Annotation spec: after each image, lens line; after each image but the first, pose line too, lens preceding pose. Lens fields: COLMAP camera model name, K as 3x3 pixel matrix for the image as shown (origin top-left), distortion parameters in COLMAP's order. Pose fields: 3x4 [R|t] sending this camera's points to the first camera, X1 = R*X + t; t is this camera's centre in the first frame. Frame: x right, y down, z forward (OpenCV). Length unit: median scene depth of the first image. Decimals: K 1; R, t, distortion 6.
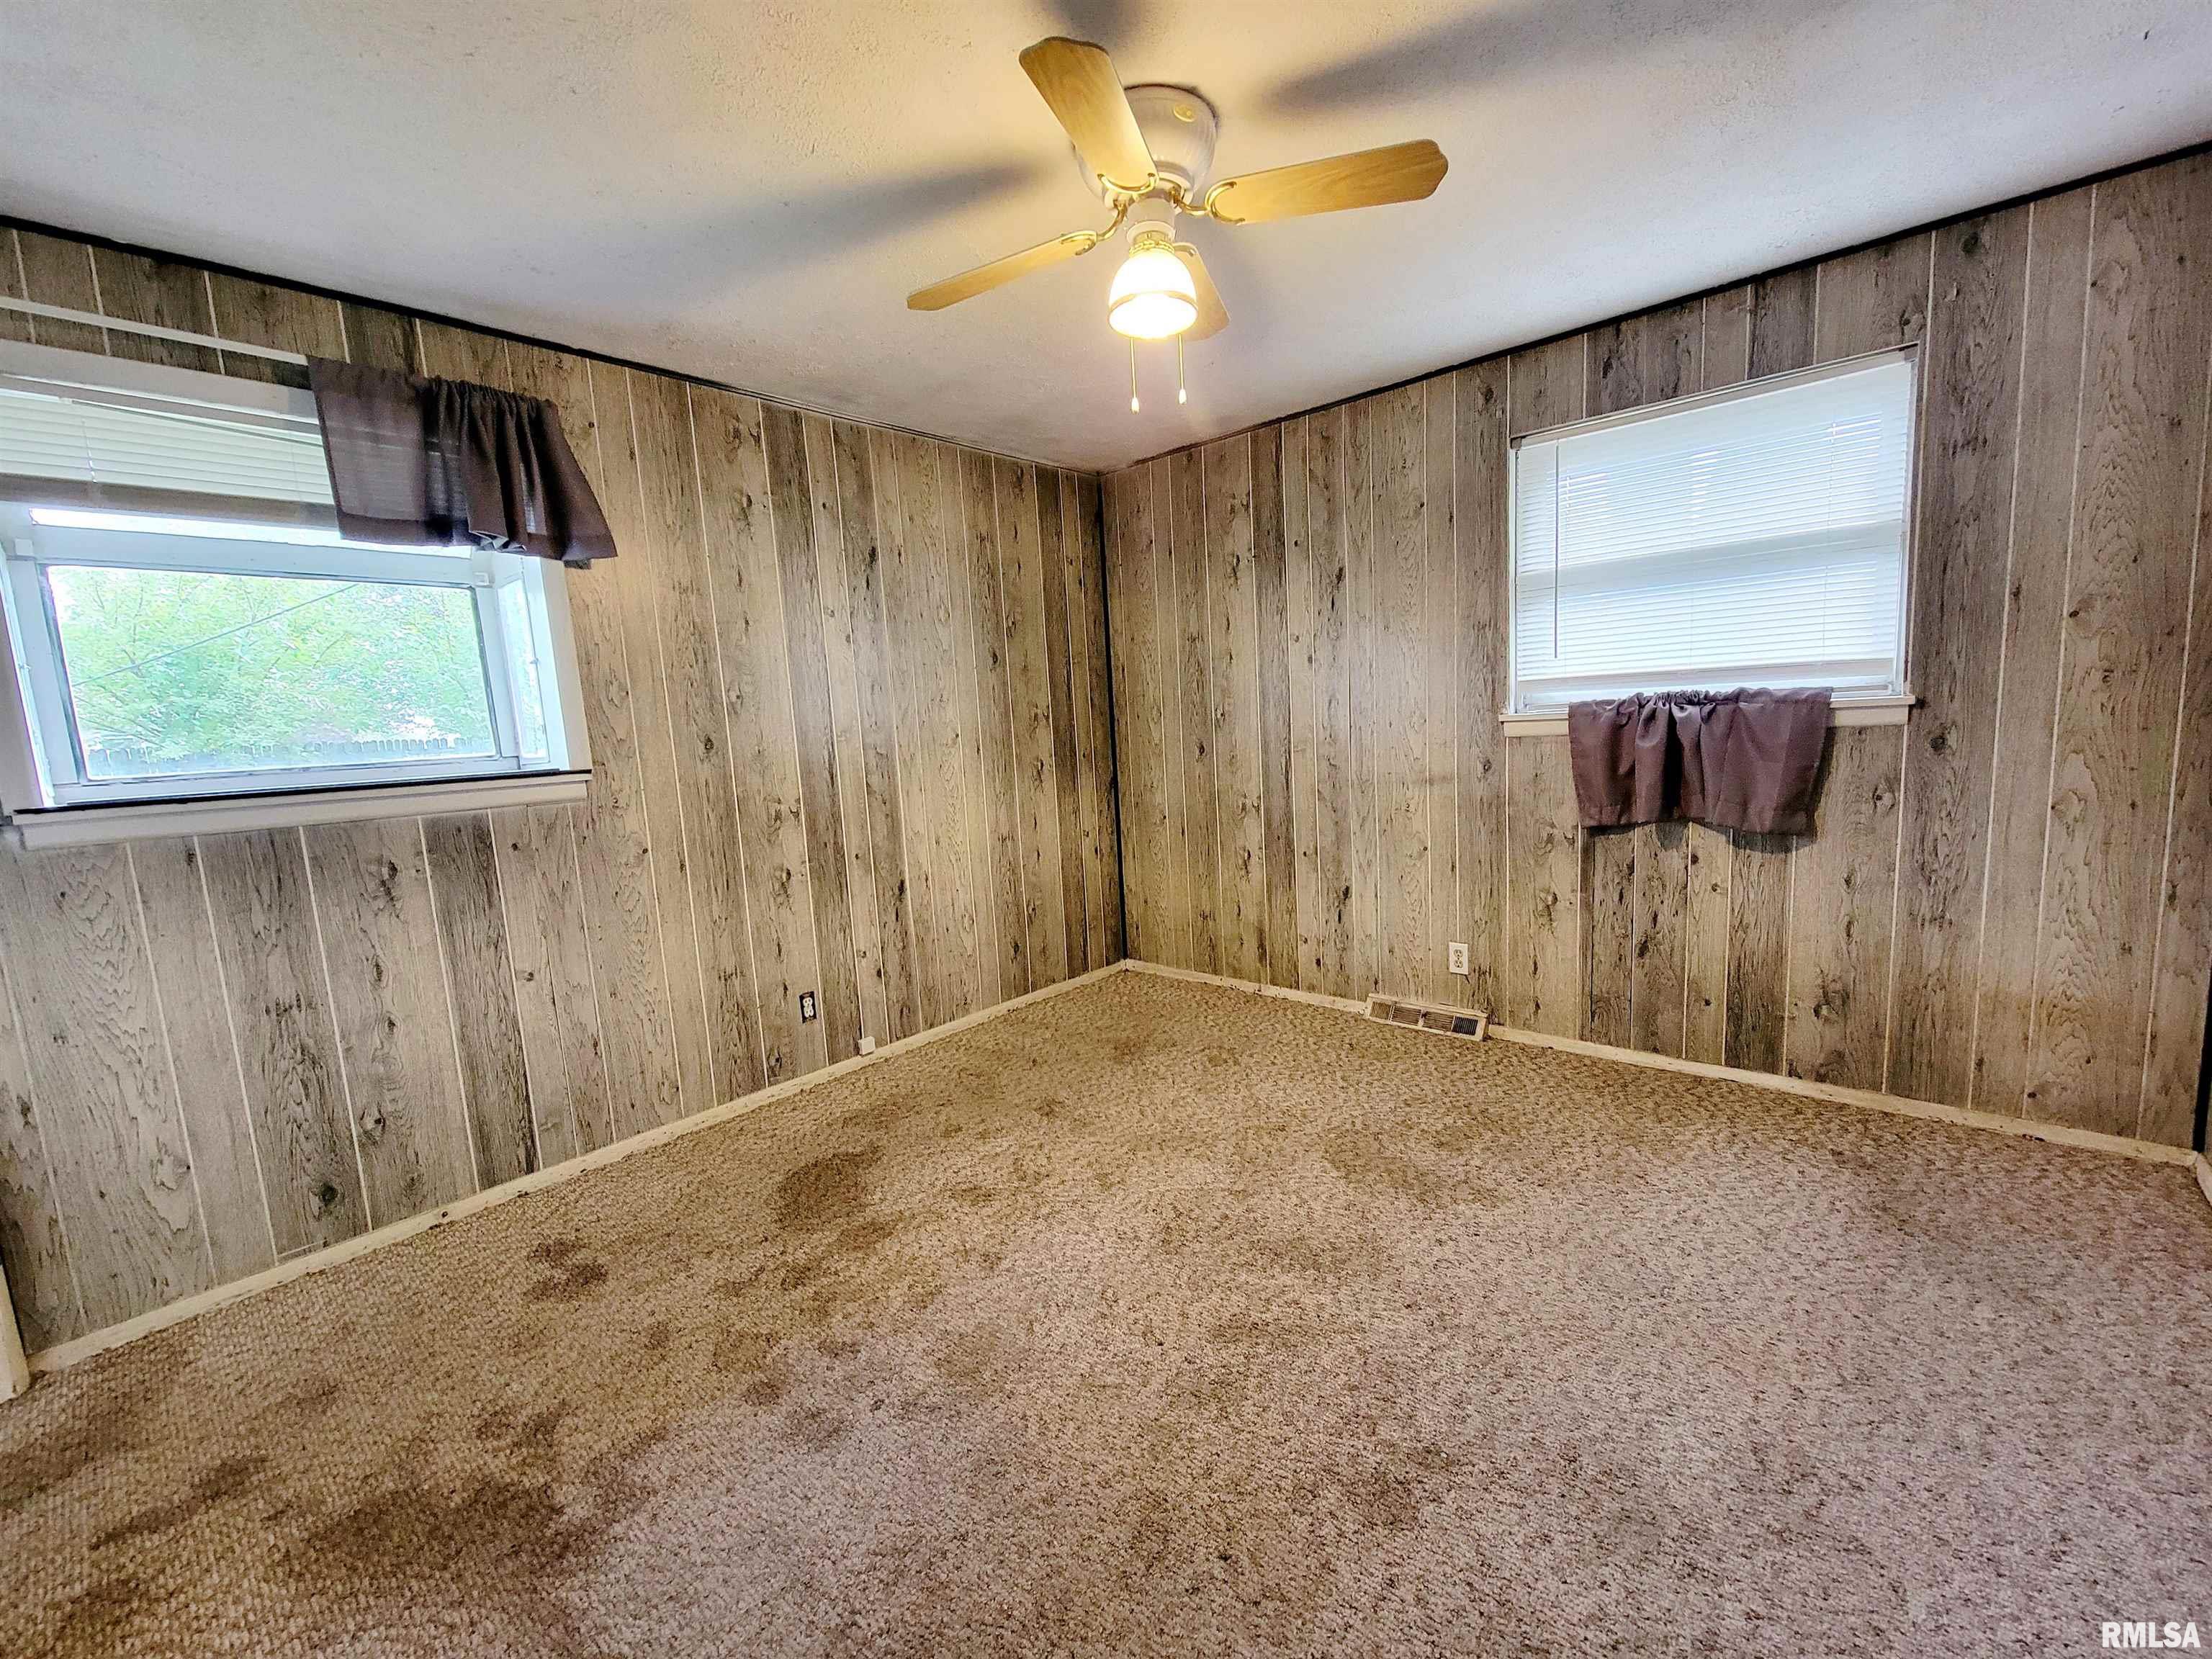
lens RADIAL K [[901.6, 0, 1114.6], [0, 901.6, 842.0], [0, 0, 1]] dist [-0.001789, 0.000217]
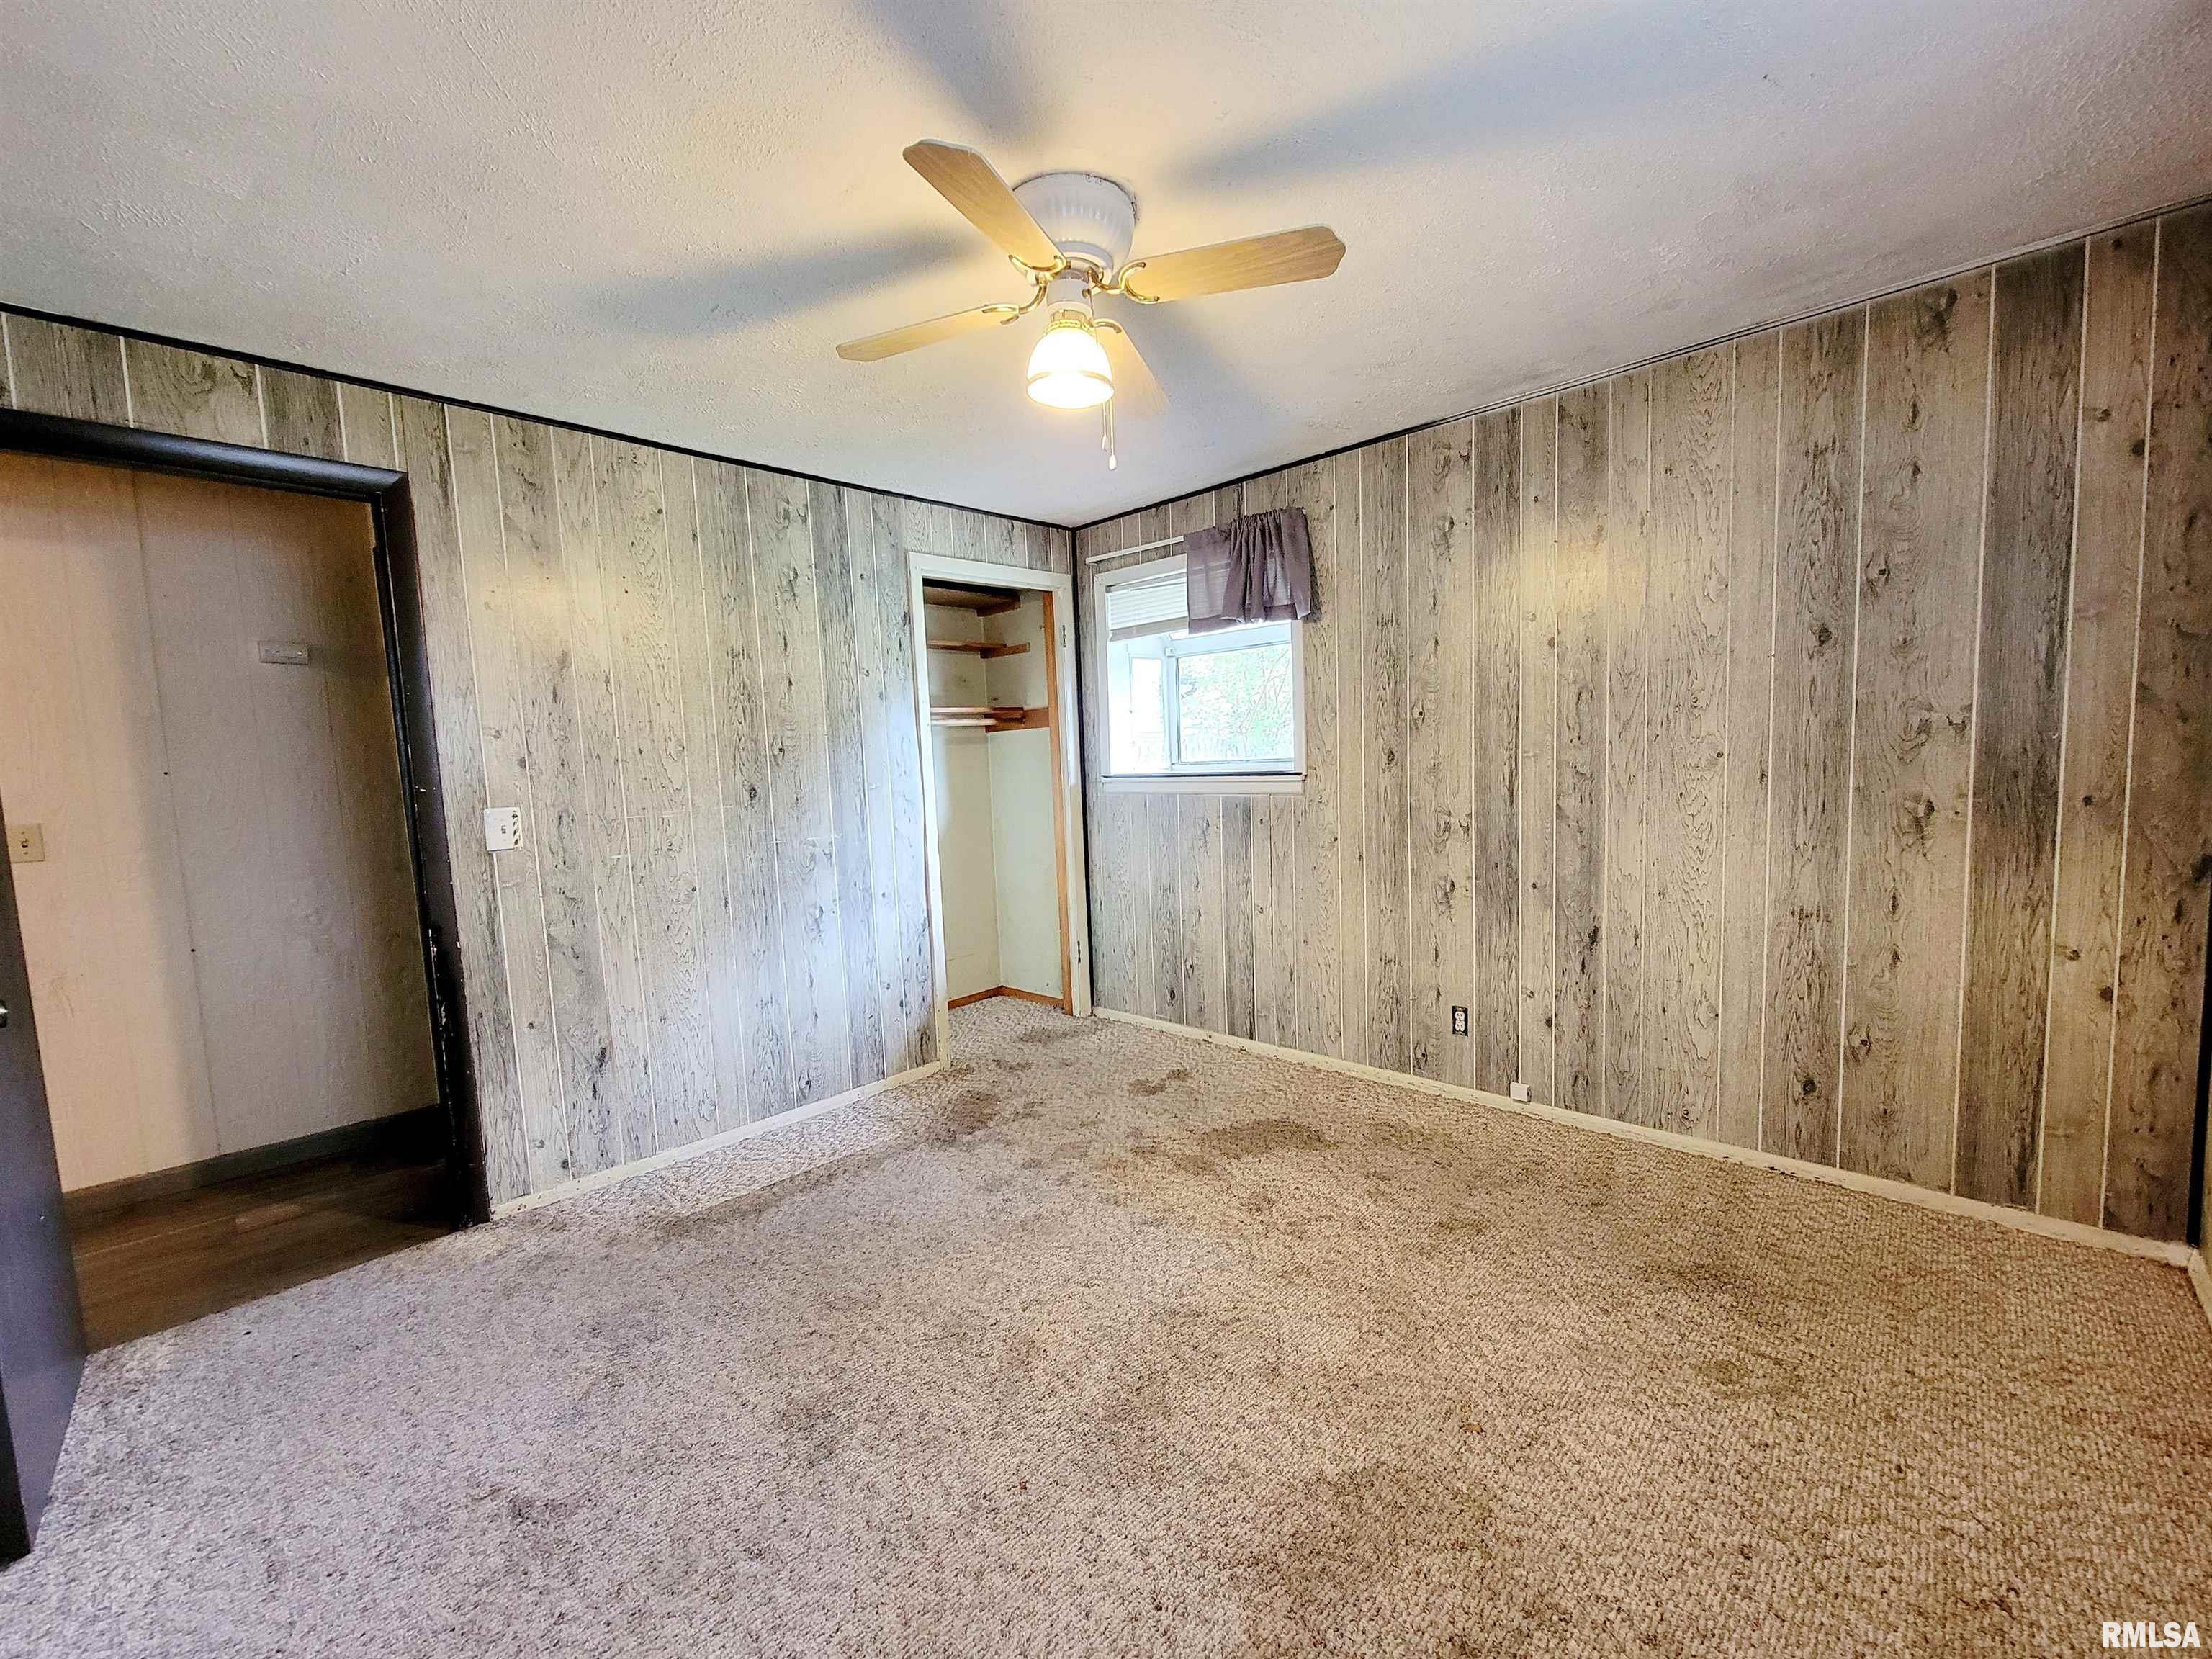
lens RADIAL K [[901.6, 0, 1114.6], [0, 901.6, 842.0], [0, 0, 1]] dist [-0.001789, 0.000217]
pose [[-0.027601, 0.147326, -0.988703, 0.662746], [-0.097324, 0.983985, 0.149340, -0.130889], [0.994870, 0.100346, -0.012820, 0.643403]]
